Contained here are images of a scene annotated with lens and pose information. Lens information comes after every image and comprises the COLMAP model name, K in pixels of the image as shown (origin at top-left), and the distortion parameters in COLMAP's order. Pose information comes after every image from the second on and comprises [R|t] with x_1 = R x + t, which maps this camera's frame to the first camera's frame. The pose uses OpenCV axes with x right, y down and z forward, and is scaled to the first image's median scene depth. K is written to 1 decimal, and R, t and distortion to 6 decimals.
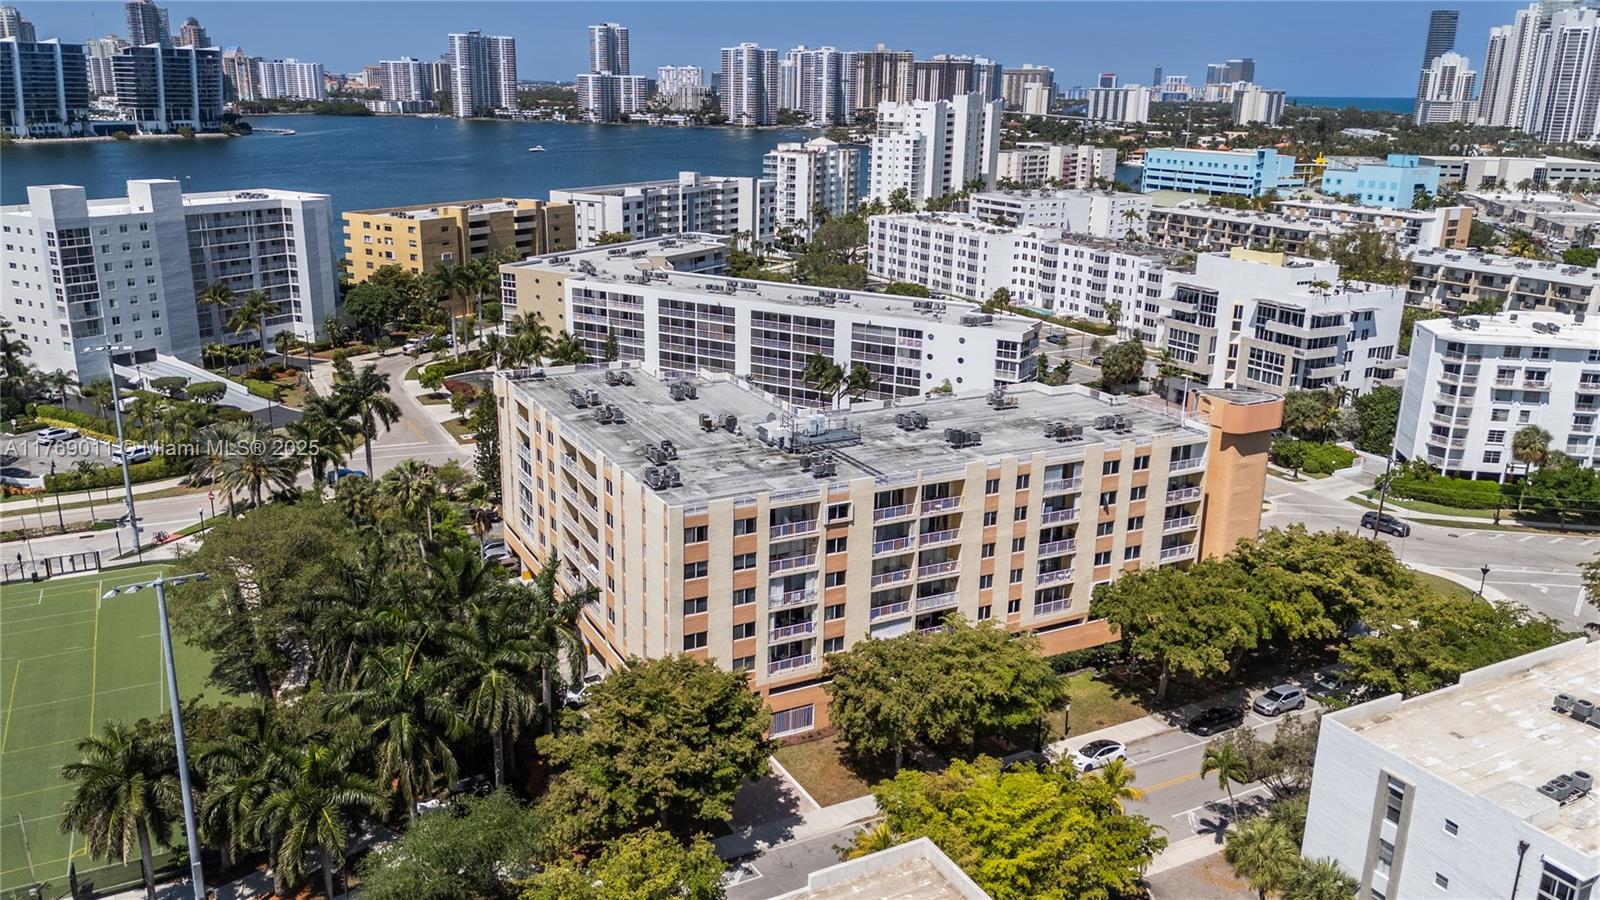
lens RADIAL K [[1188.8, 0, 800.8], [0, 1188.8, 484.4], [0, 0, 1]] dist [0.069979, -0.098869]
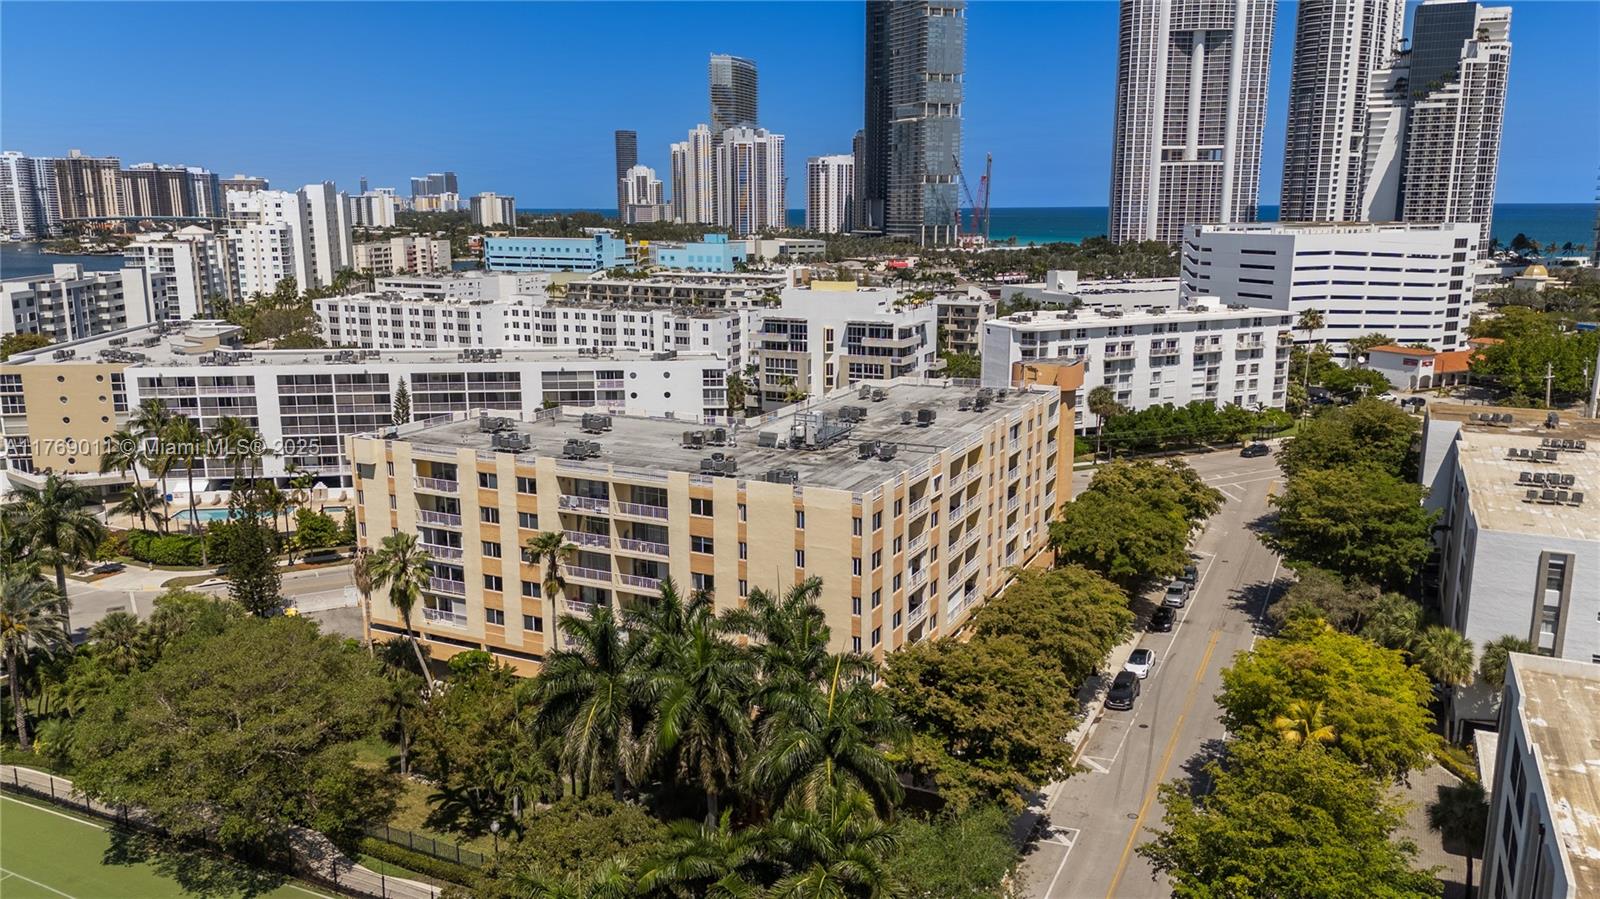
lens RADIAL K [[1172.0, 0, 809.8], [0, 1172.0, 412.6], [0, 0, 1]] dist [0.068818, -0.088140]
pose [[0.799118, -0.122231, 0.588617, -0.178481], [0.204790, 0.975899, -0.075374, 0.004915], [-0.565218, 0.180776, 0.804891, 0.071245]]
